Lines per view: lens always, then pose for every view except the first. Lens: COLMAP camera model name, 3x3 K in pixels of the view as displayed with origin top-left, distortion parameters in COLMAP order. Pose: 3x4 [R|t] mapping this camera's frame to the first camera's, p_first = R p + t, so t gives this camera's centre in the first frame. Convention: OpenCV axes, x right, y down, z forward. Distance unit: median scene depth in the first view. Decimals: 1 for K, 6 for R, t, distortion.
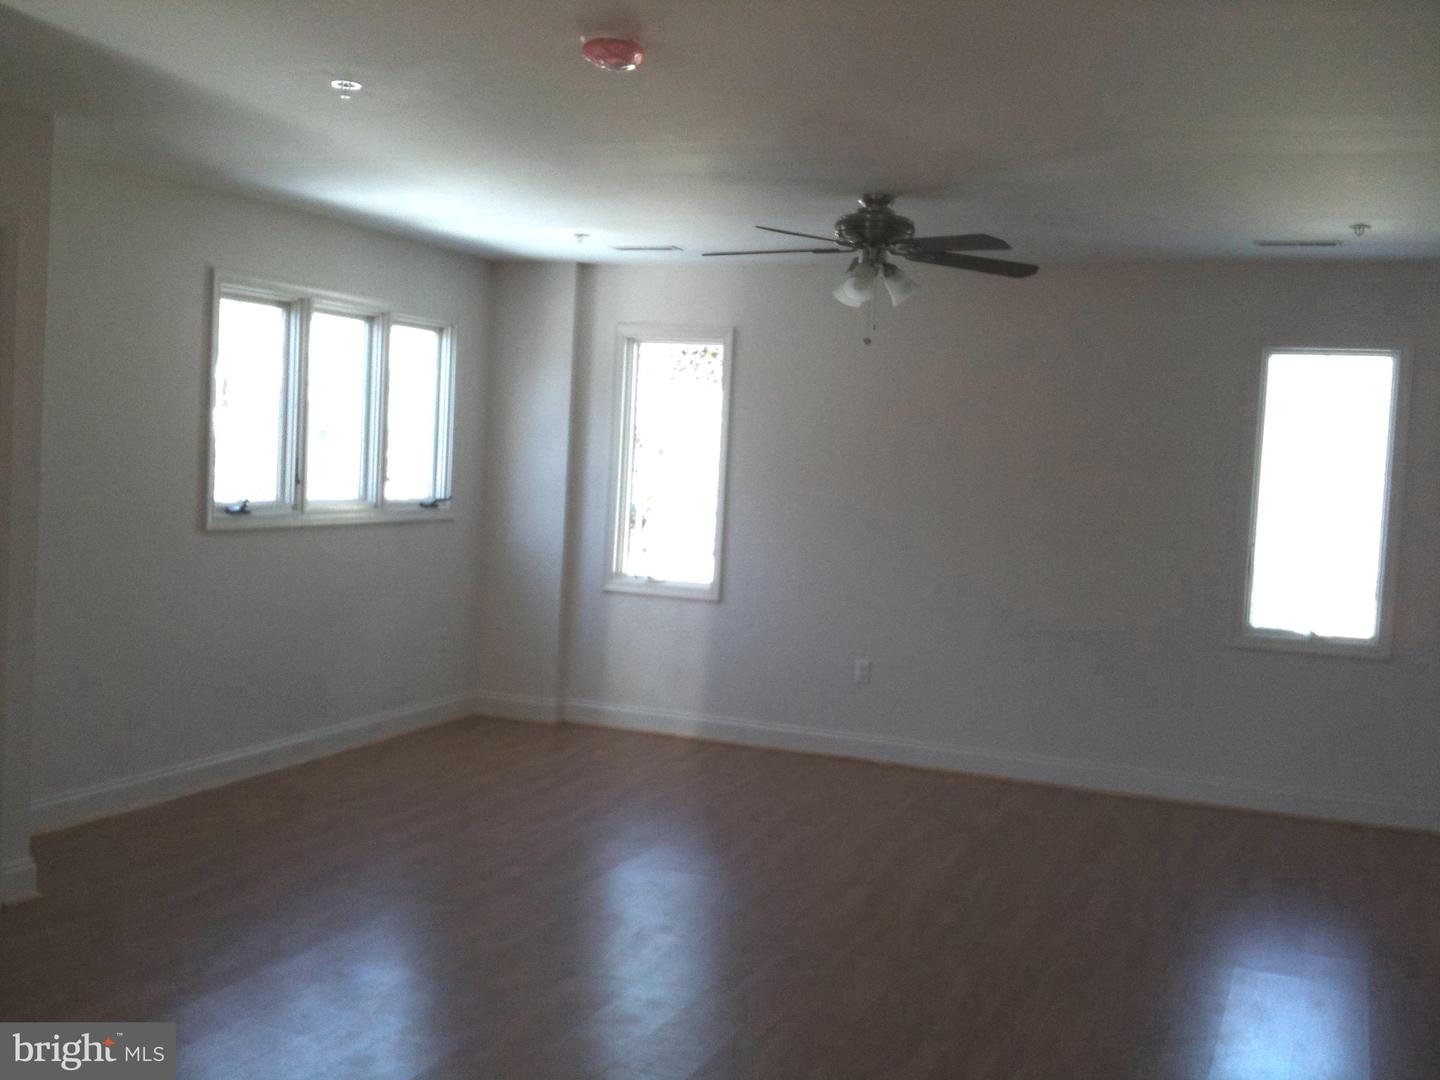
lens RADIAL K [[1490.7, 0, 720.0], [0, 1490.7, 540.0], [0, 0, 1]] dist [0.093966, -0.344856]
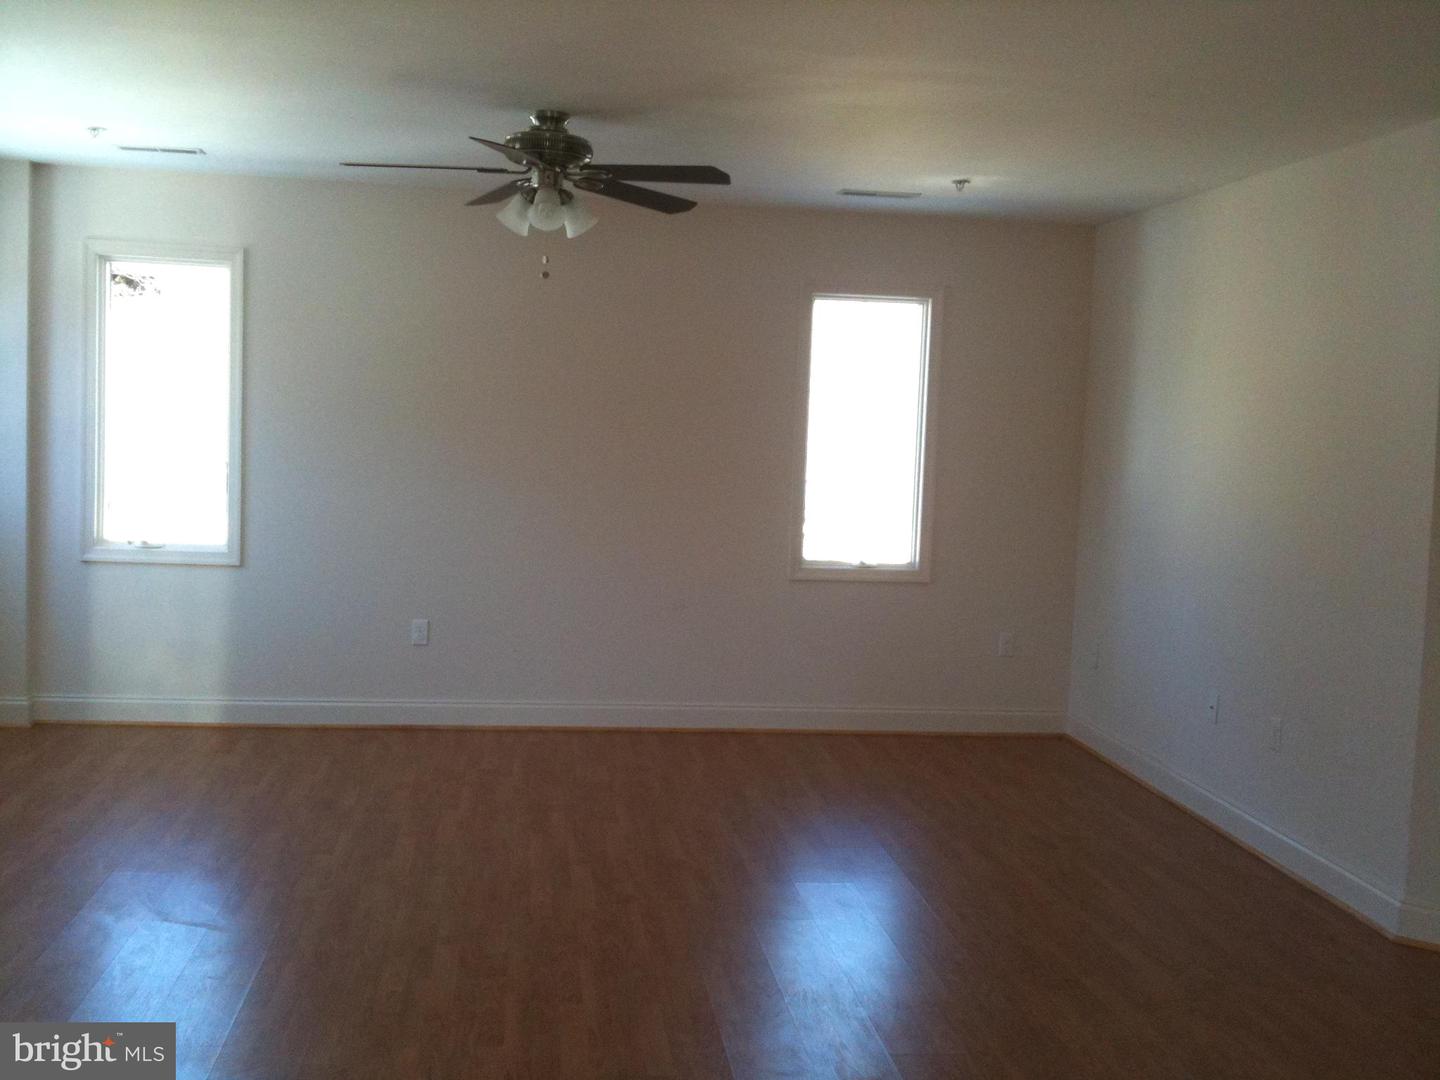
lens RADIAL K [[1490.7, 0, 720.0], [0, 1490.7, 540.0], [0, 0, 1]] dist [0.093966, -0.344856]
pose [[0.868482, -0.052406, 0.492942, -0.203983], [0.030200, 0.998143, 0.052907, -0.012512], [-0.494799, -0.031062, 0.868452, 0.114797]]
